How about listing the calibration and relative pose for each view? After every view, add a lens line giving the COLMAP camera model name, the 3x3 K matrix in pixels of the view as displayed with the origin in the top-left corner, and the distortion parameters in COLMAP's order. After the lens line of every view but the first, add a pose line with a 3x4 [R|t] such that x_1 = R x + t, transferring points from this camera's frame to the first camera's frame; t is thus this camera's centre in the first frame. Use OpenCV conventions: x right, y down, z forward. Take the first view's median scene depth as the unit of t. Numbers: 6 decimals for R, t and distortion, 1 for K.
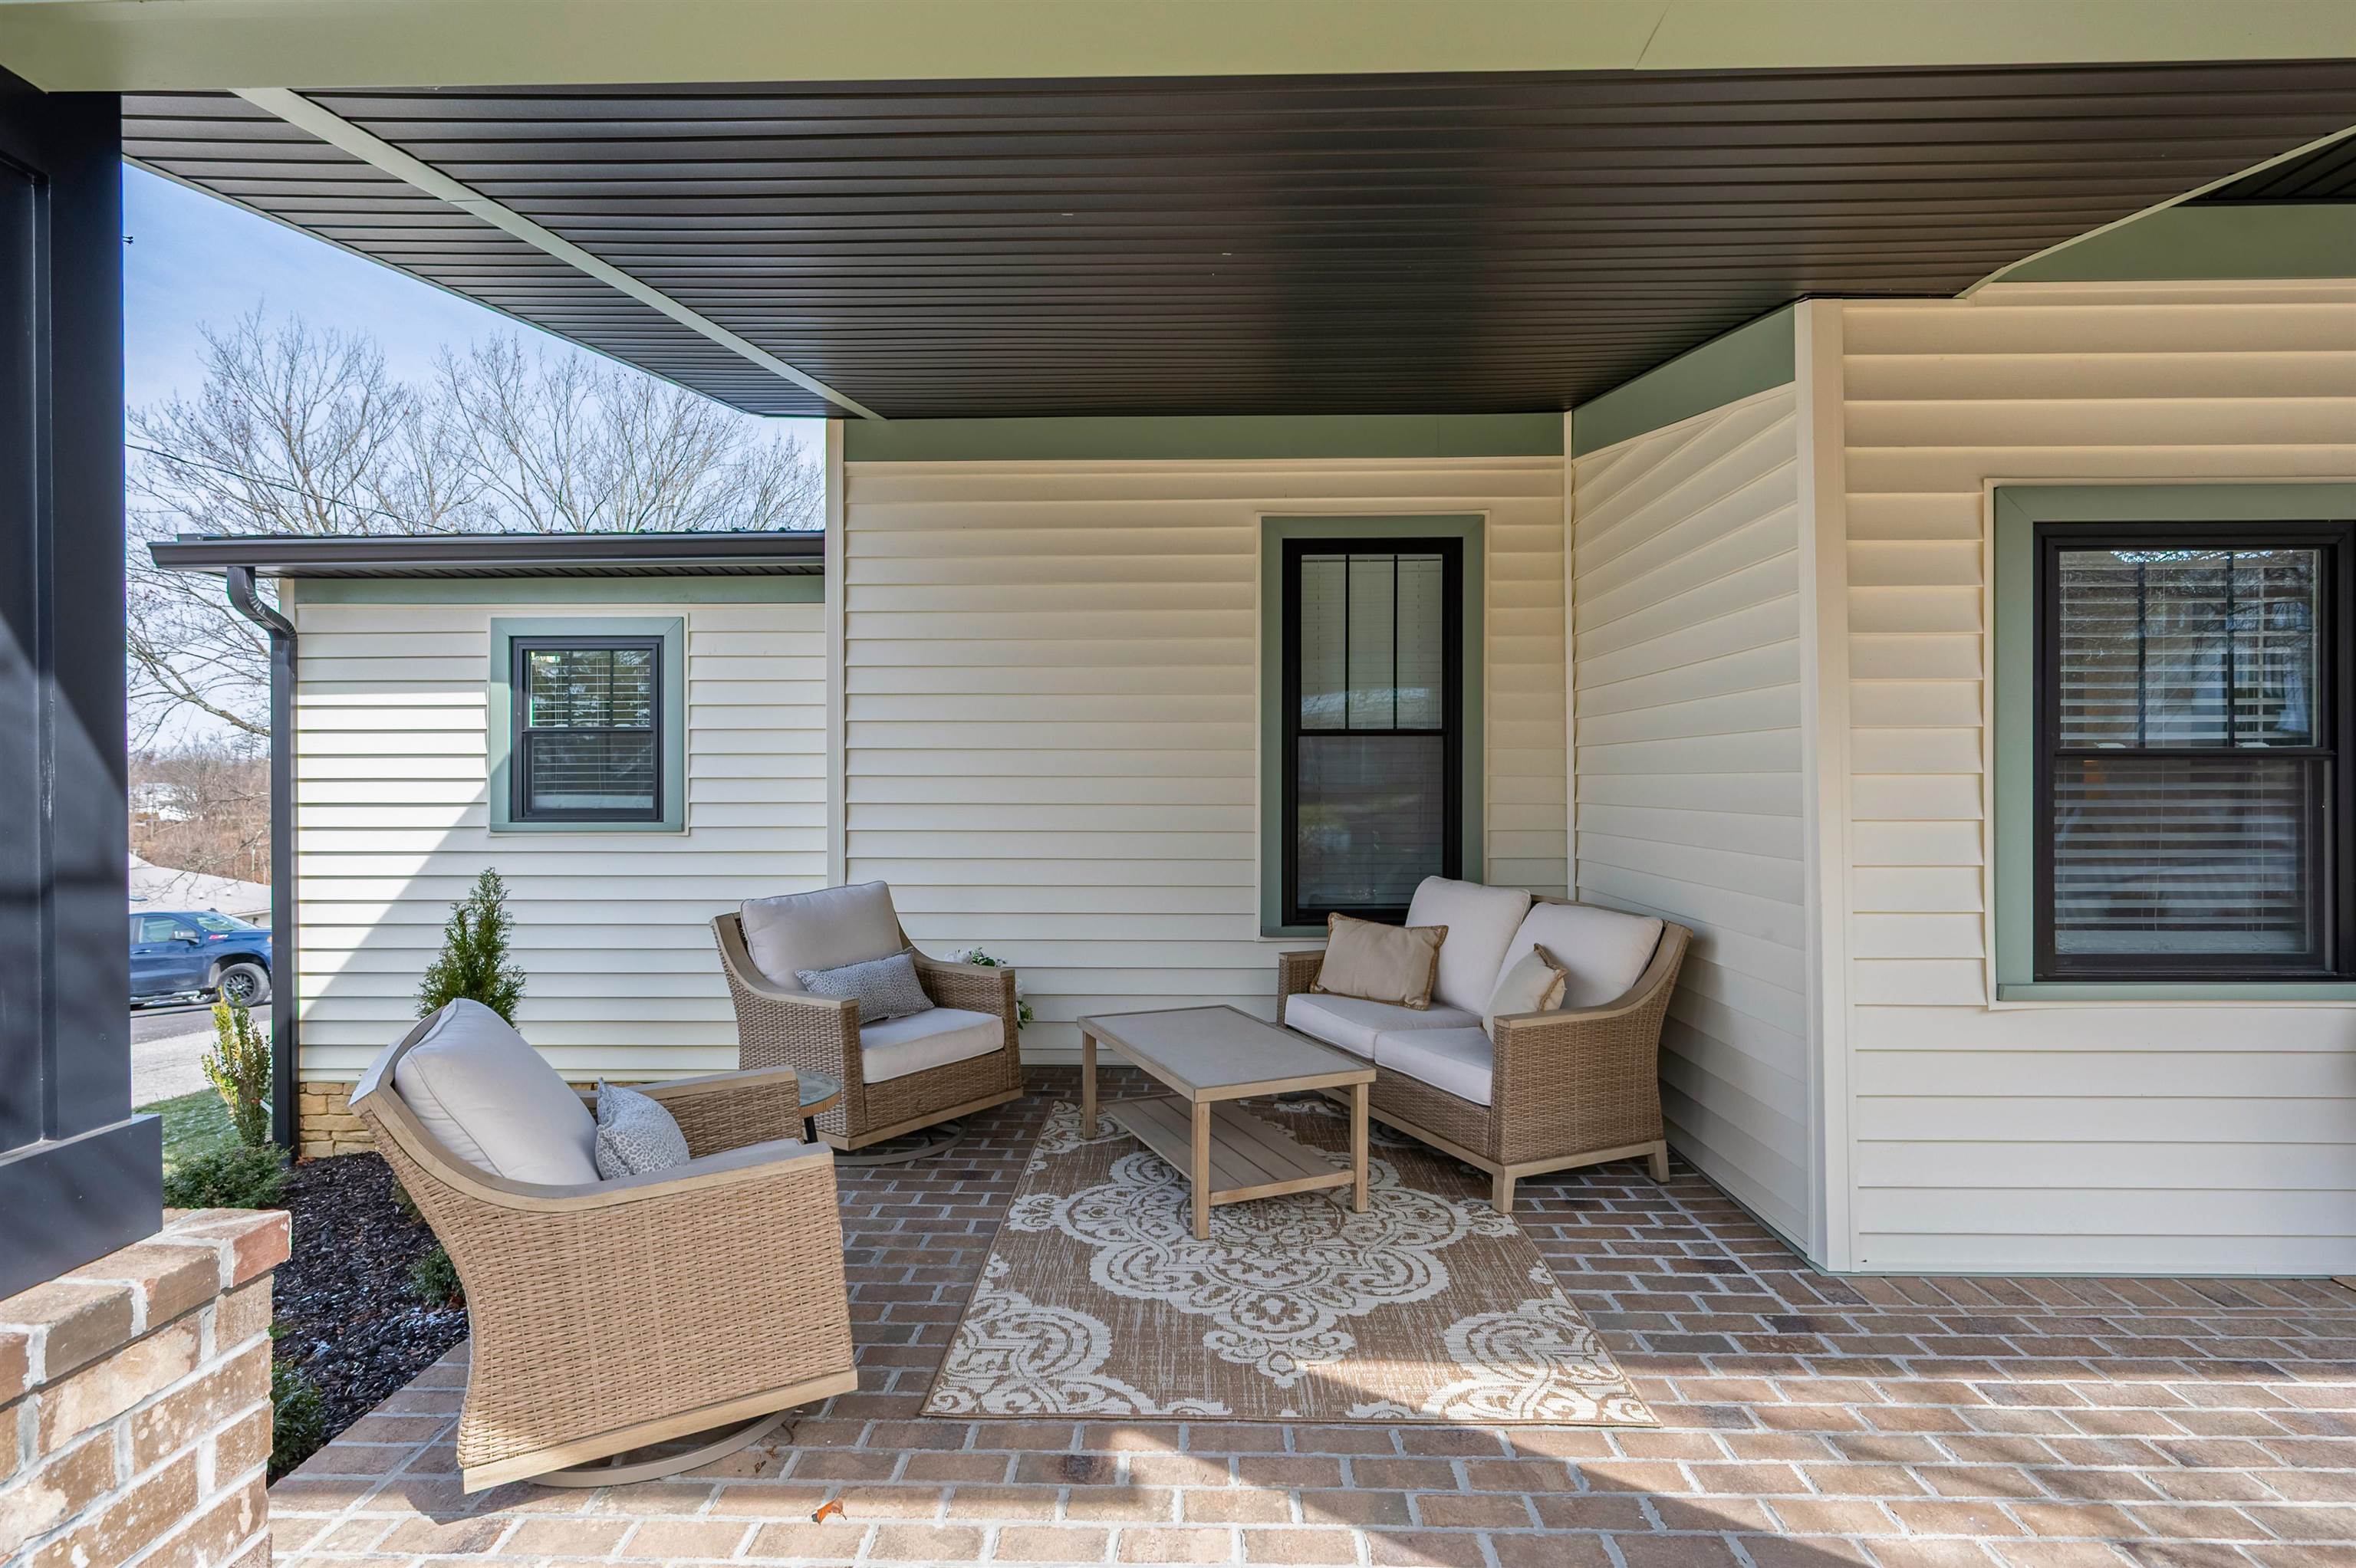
lens RADIAL K [[1170.0, 0, 1182.9], [0, 1170.0, 782.7], [0, 0, 1]] dist [-0.000782, -0.000292]
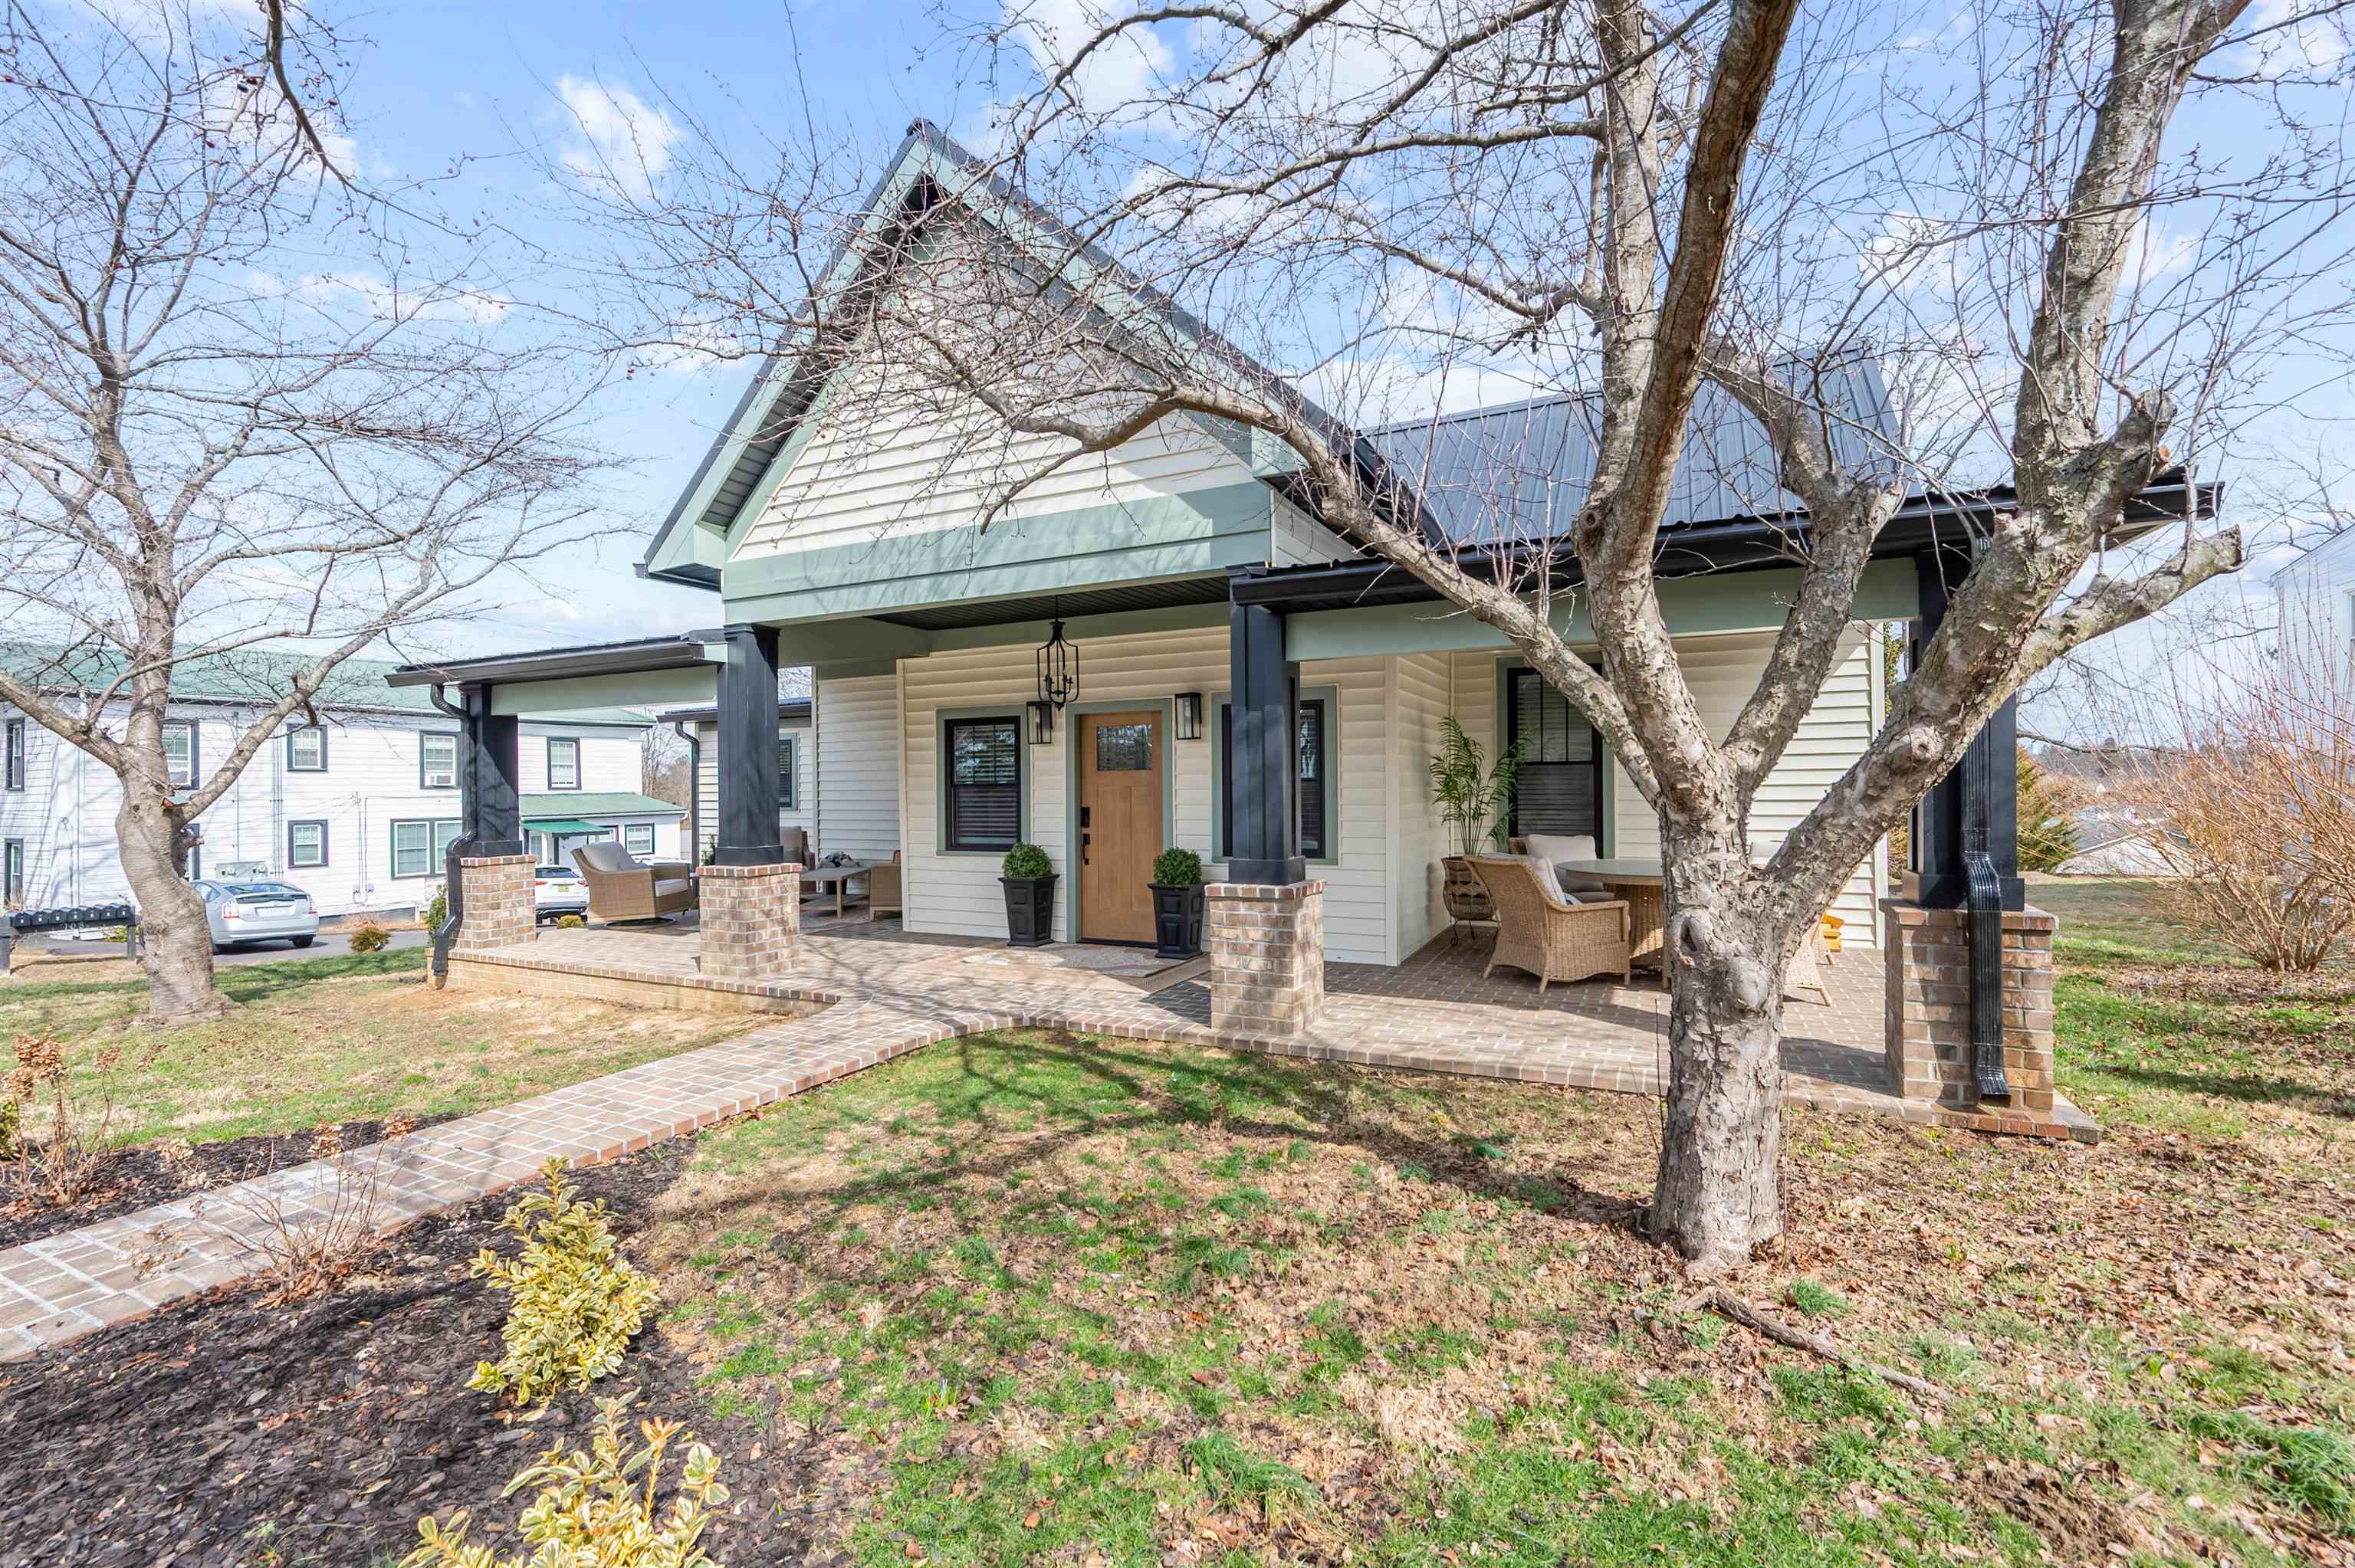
lens RADIAL K [[1006.4, 0, 1188.9], [0, 1006.4, 782.8], [0, 0, 1]] dist [0.000285, 0.000313]
pose [[0.907259, -0.009785, -0.420459, 1.597236], [0.009509, 0.999951, -0.002752, -0.010062], [0.420465, -0.001501, 0.907308, -0.858673]]
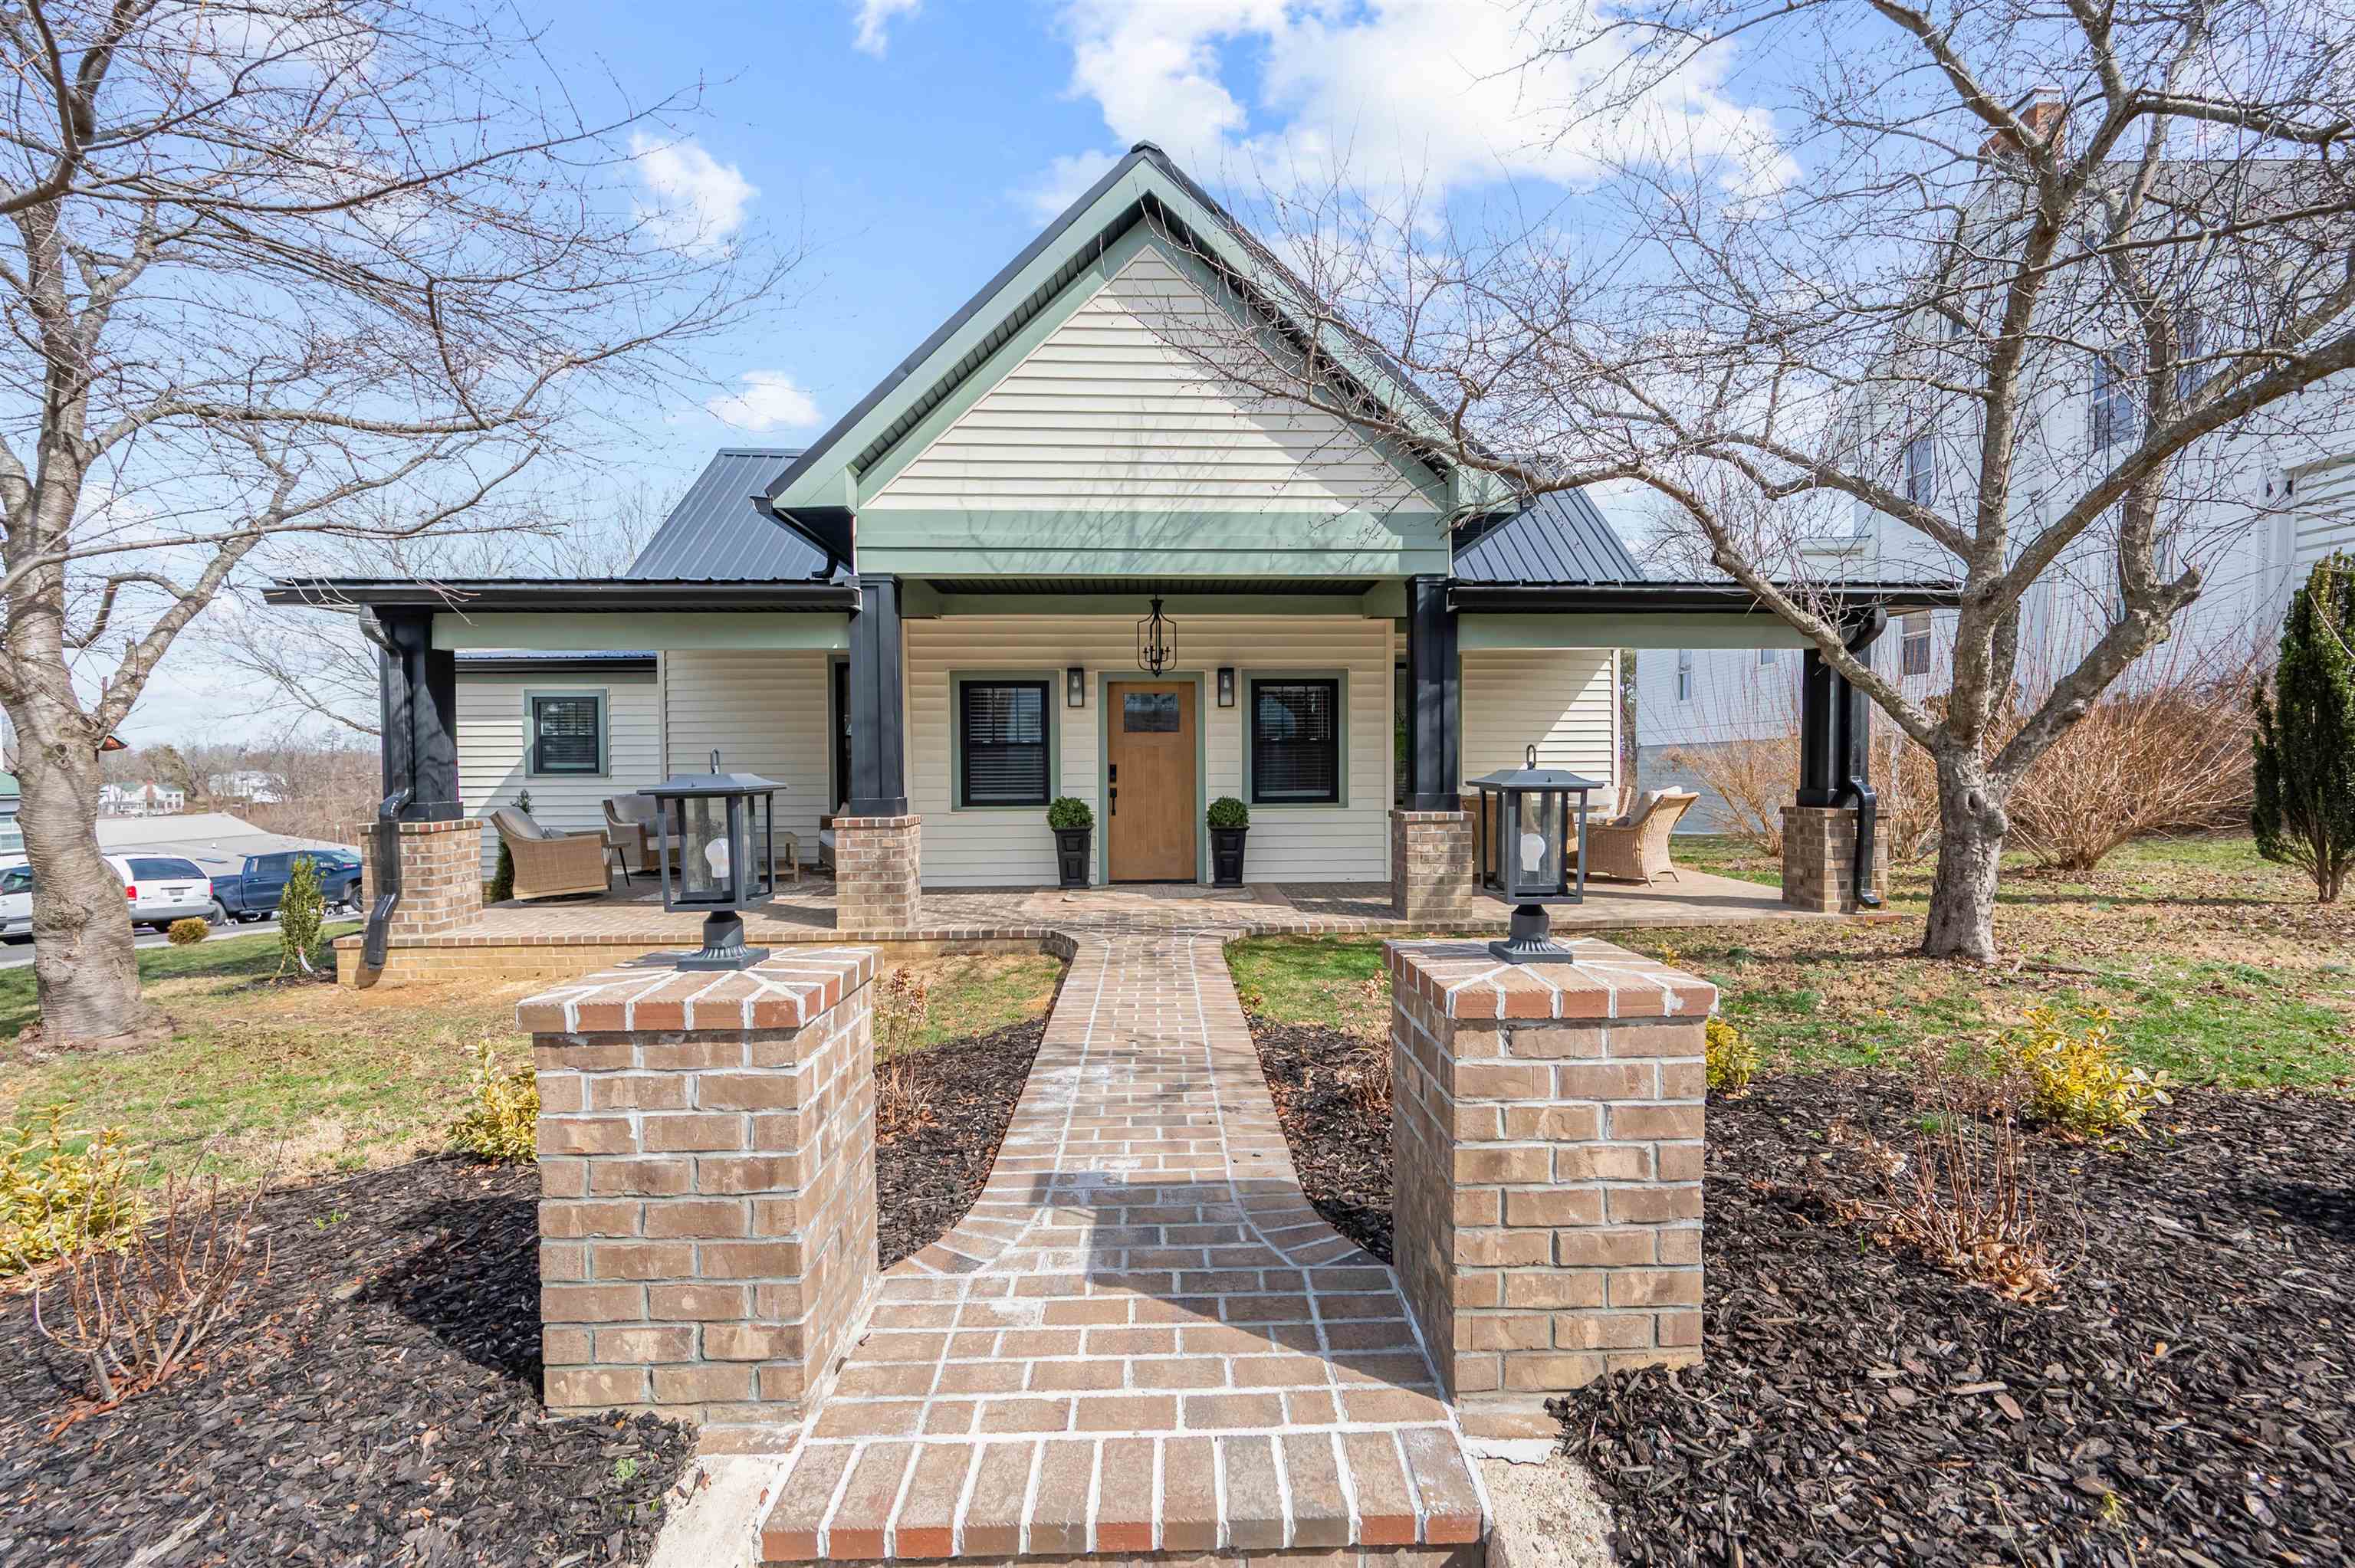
lens RADIAL K [[942.4, 0, 1193.6], [0, 942.4, 786.9], [0, 0, 1]] dist [0.000543, -0.000236]
pose [[0.997676, -0.006906, 0.067779, 0.753100], [0.005400, 0.999735, 0.022385, 0.028368], [-0.067916, -0.021967, 0.997449, -1.196020]]
